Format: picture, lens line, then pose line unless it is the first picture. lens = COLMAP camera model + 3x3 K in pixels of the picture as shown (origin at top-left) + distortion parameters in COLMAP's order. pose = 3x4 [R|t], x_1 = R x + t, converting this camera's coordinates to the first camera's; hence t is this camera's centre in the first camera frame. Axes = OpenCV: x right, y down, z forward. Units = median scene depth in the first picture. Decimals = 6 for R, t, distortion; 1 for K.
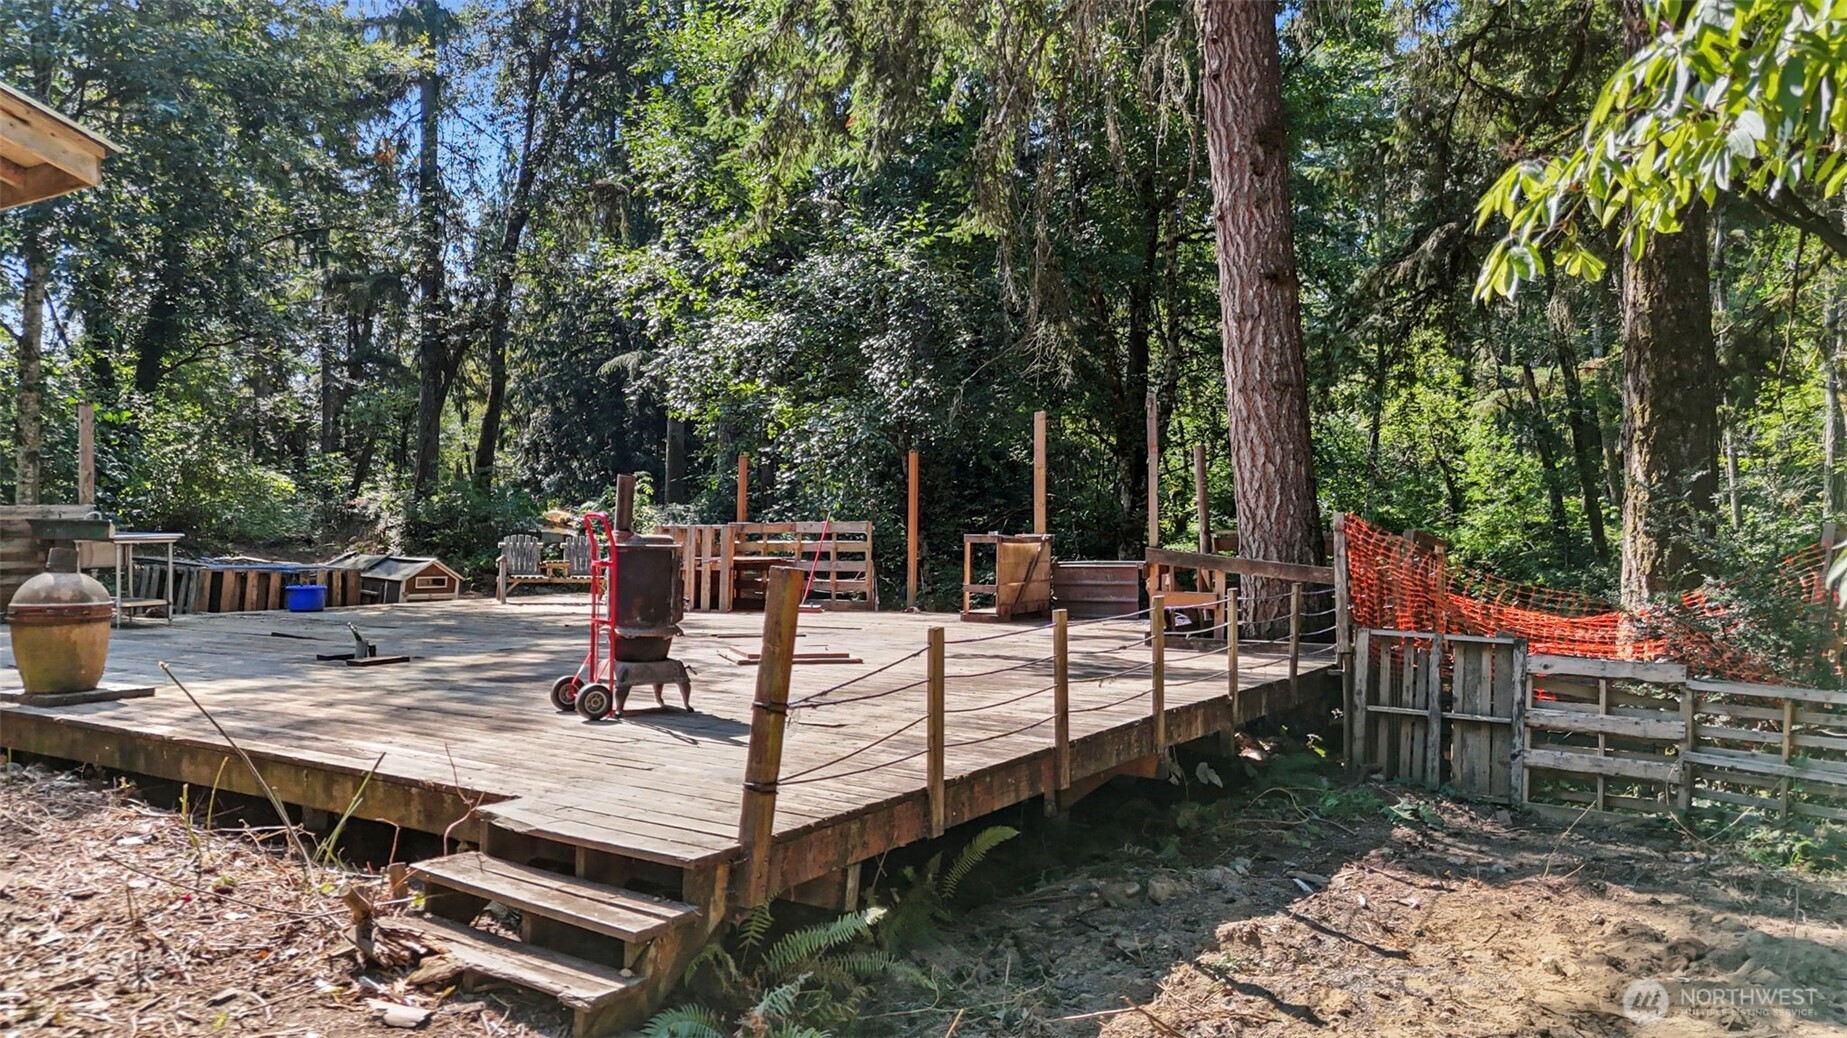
lens RADIAL K [[1355.7, 0, 933.5], [0, 1355.7, 520.0], [0, 0, 1]] dist [0.081060, -0.080829]
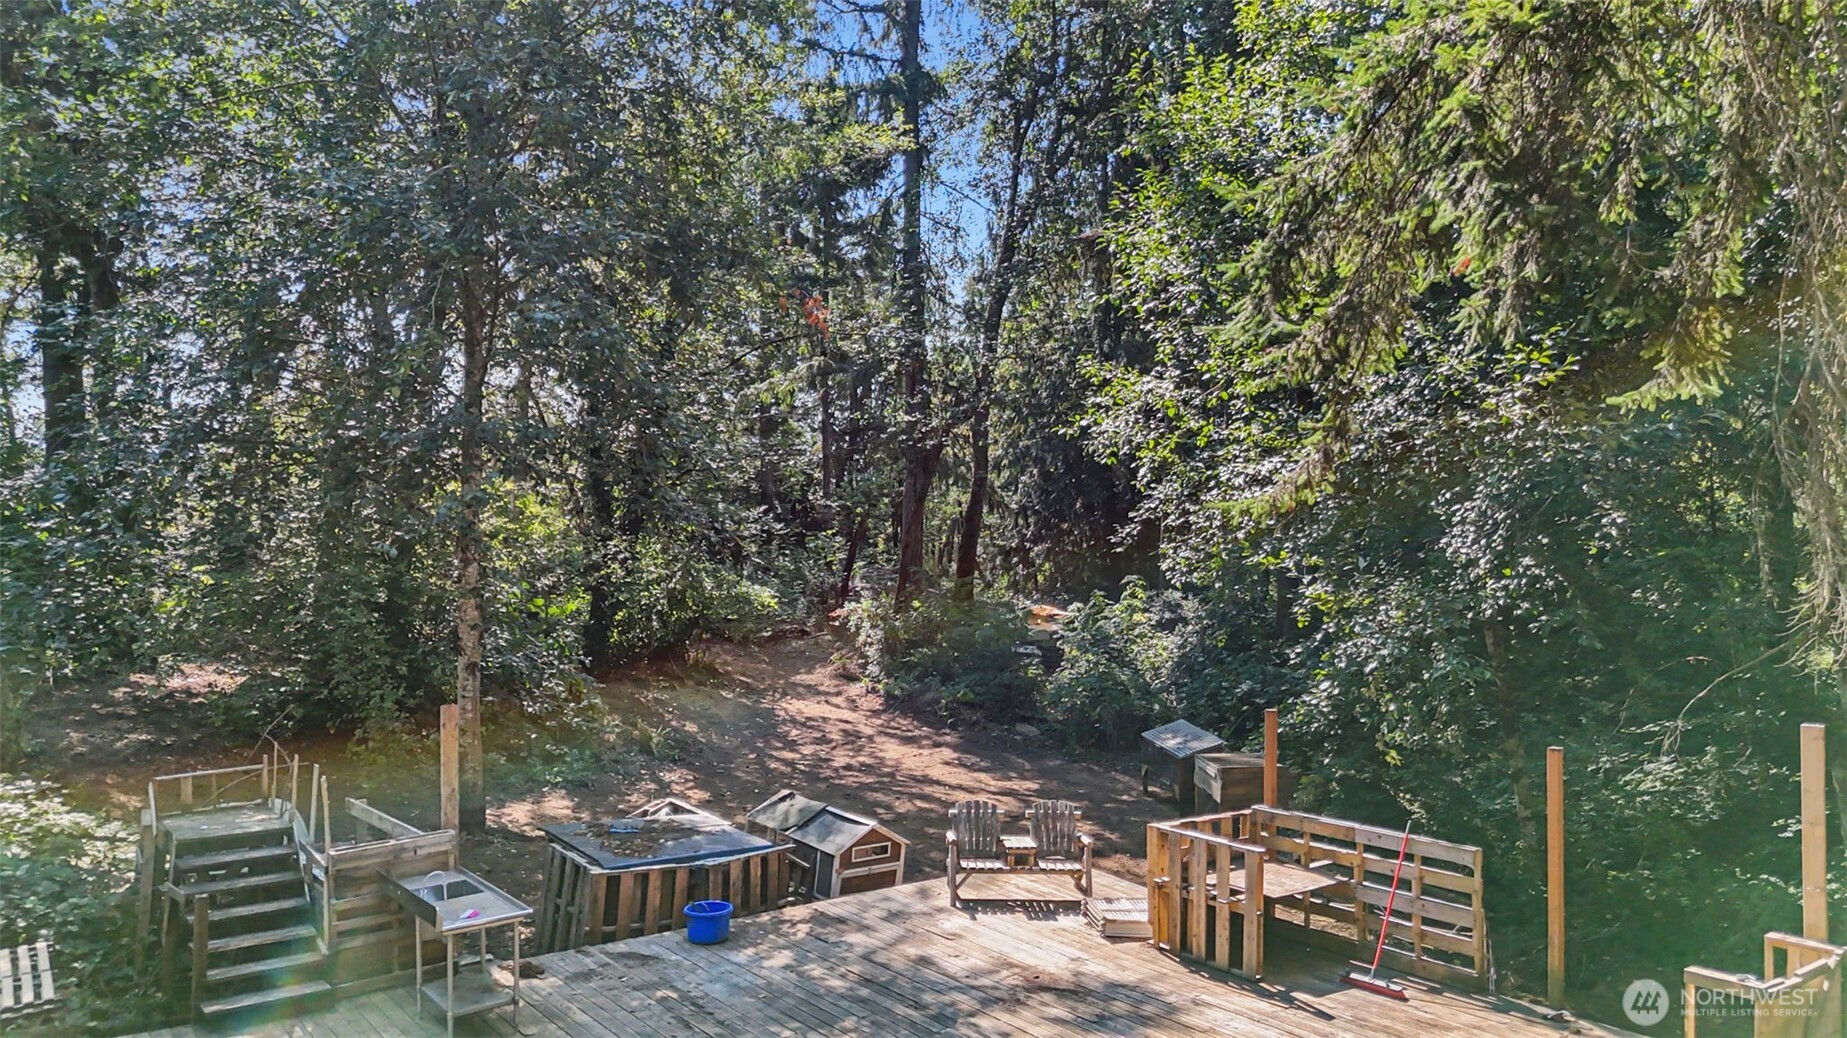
lens RADIAL K [[1355.7, 0, 933.5], [0, 1355.7, 520.0], [0, 0, 1]] dist [0.081060, -0.080829]
pose [[0.935830, -0.005192, -0.352414, -0.045875], [0.006968, 0.999969, 0.003773, -0.125399], [0.352383, -0.005986, 0.935837, 0.233676]]
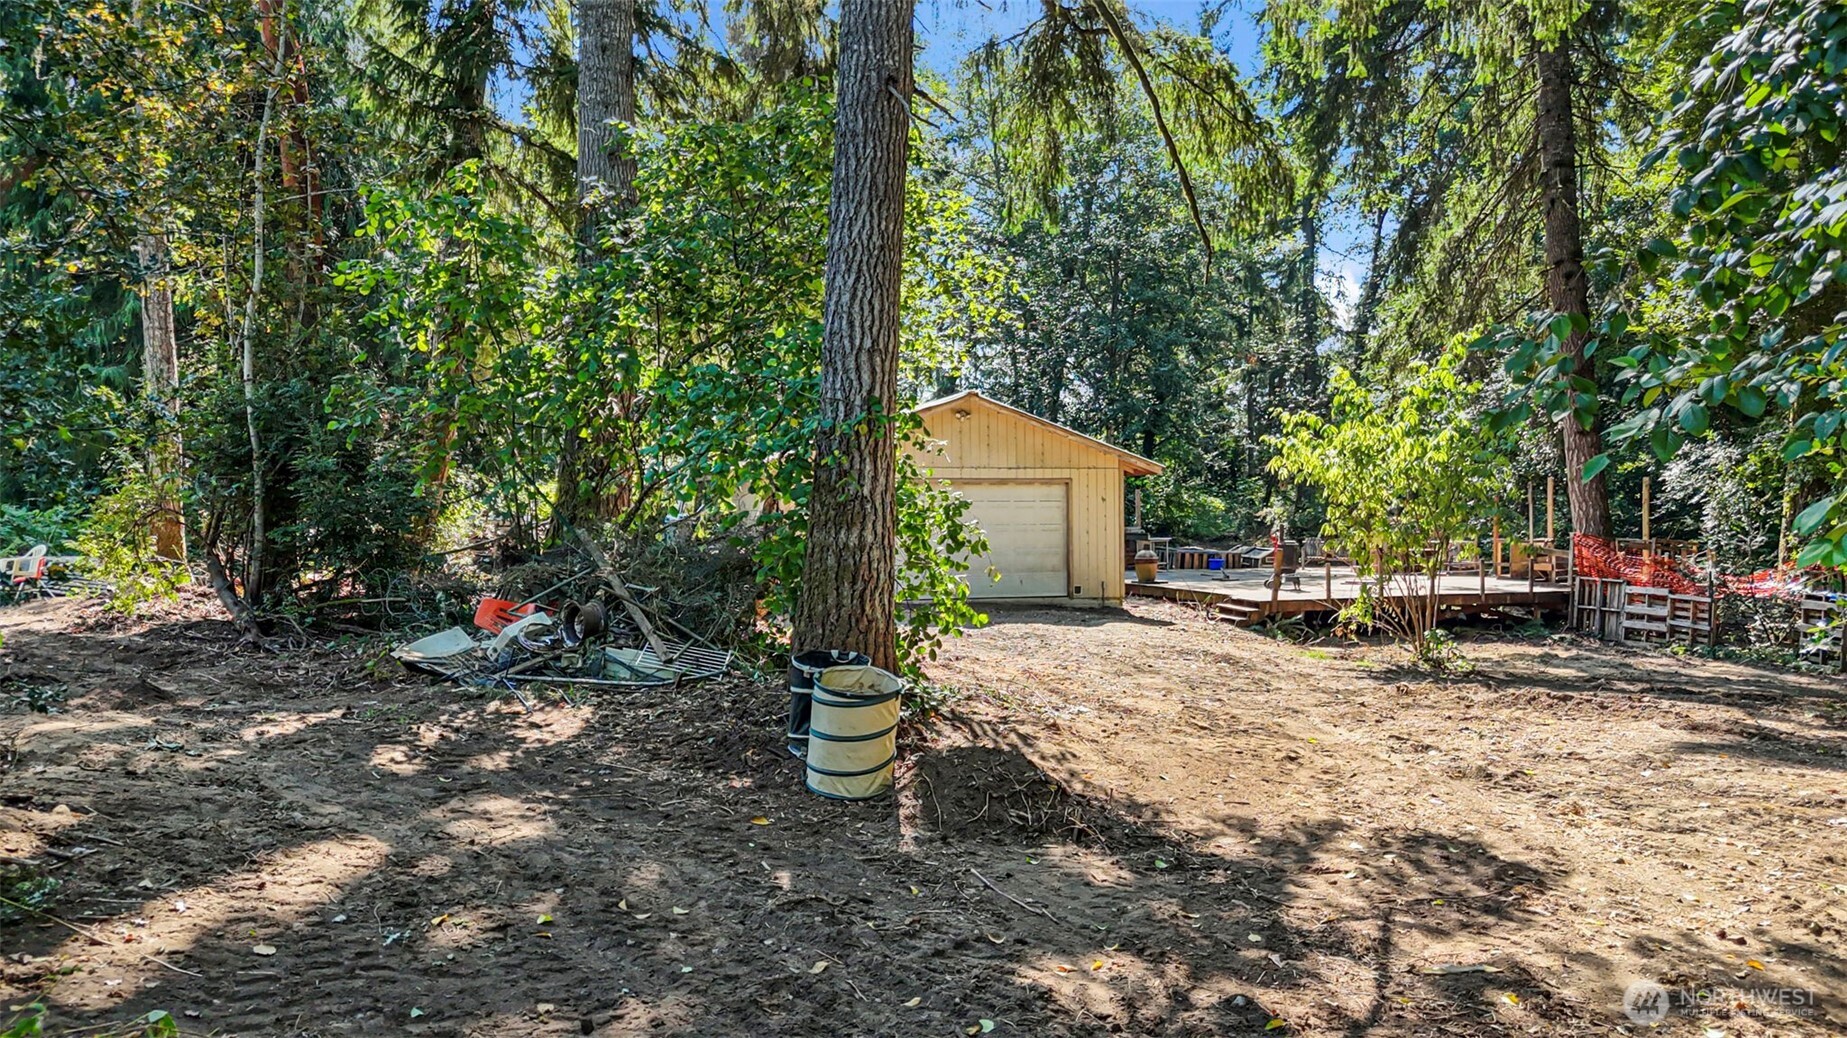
lens RADIAL K [[1443.5, 0, 923.5], [0, 1443.5, 519.0], [0, 0, 1]] dist [0.122383, -0.160618]
pose [[0.791645, -0.006716, -0.610944, 0.488317], [0.010058, 0.999947, 0.002040, -0.023128], [0.610899, -0.007760, 0.791671, -0.936240]]
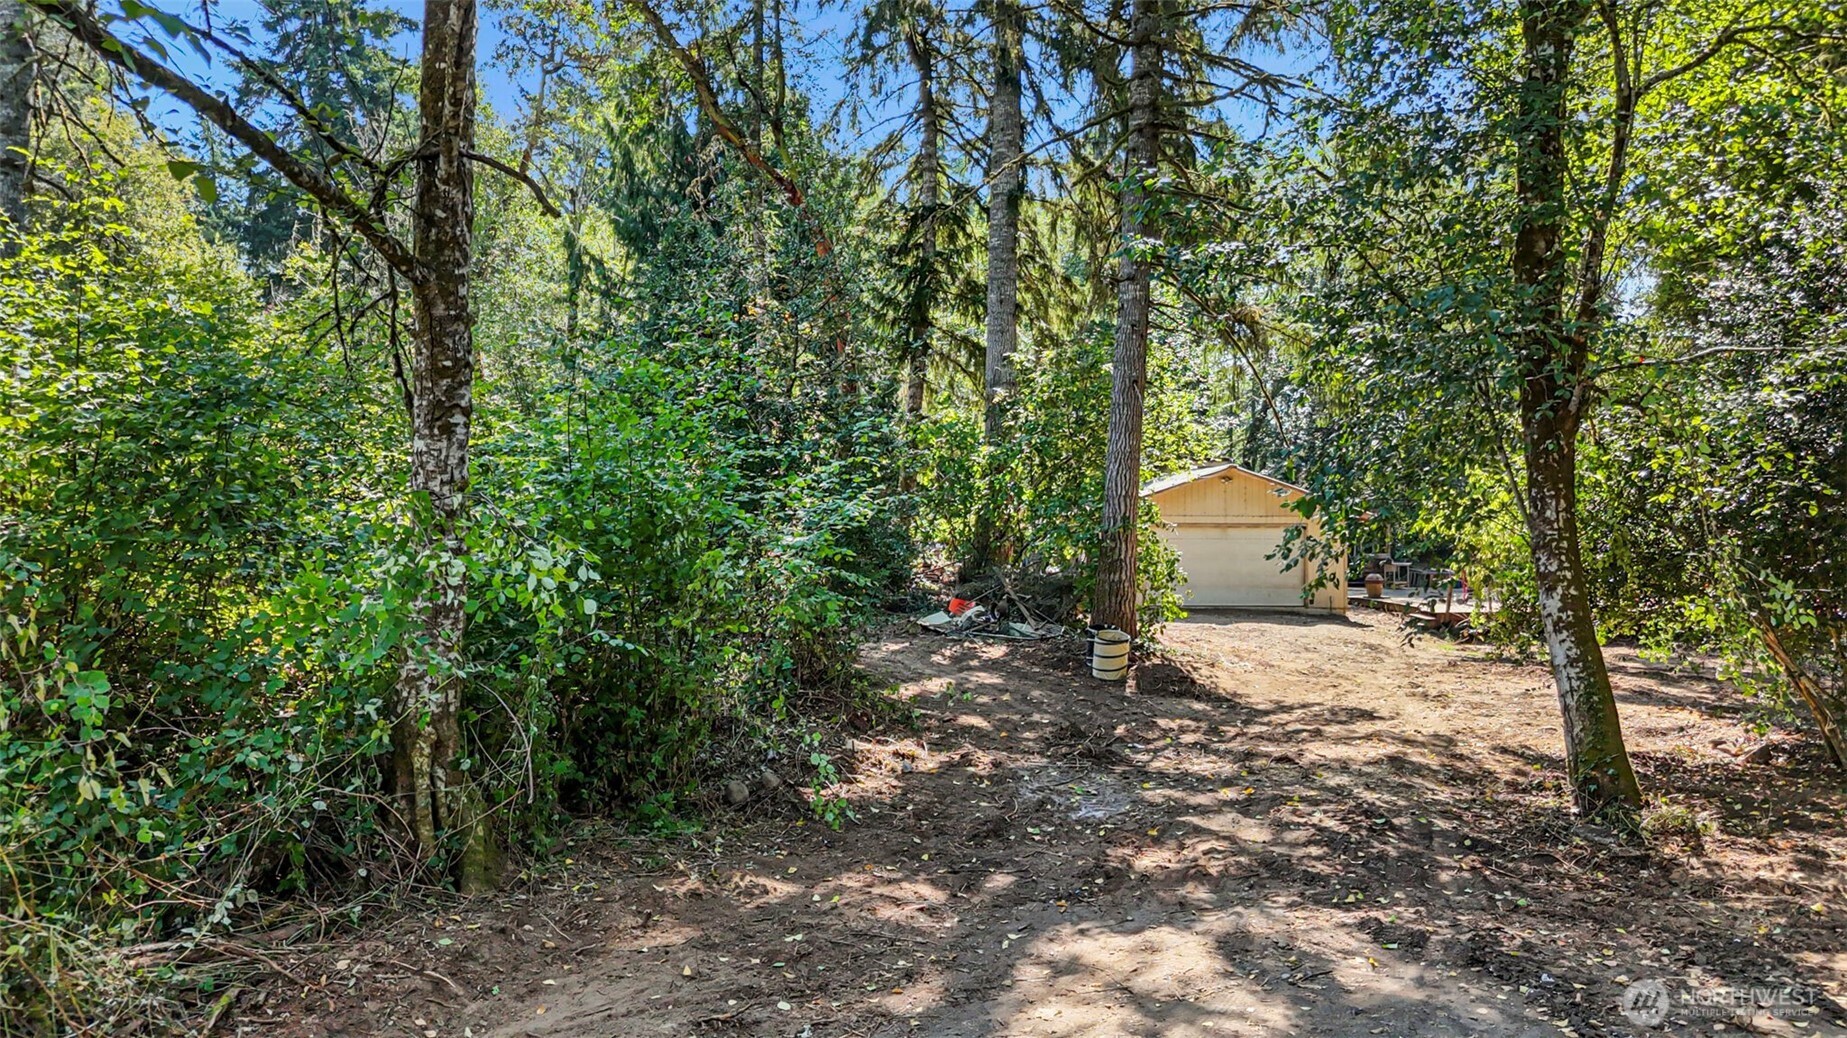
lens RADIAL K [[1355.7, 0, 933.5], [0, 1355.7, 520.0], [0, 0, 1]] dist [0.081060, -0.080829]
pose [[0.631831, 0.000097, -0.775106, 0.851765], [-0.002805, 0.999994, -0.002161, -0.053878], [0.775101, 0.003539, 0.631828, -1.296006]]
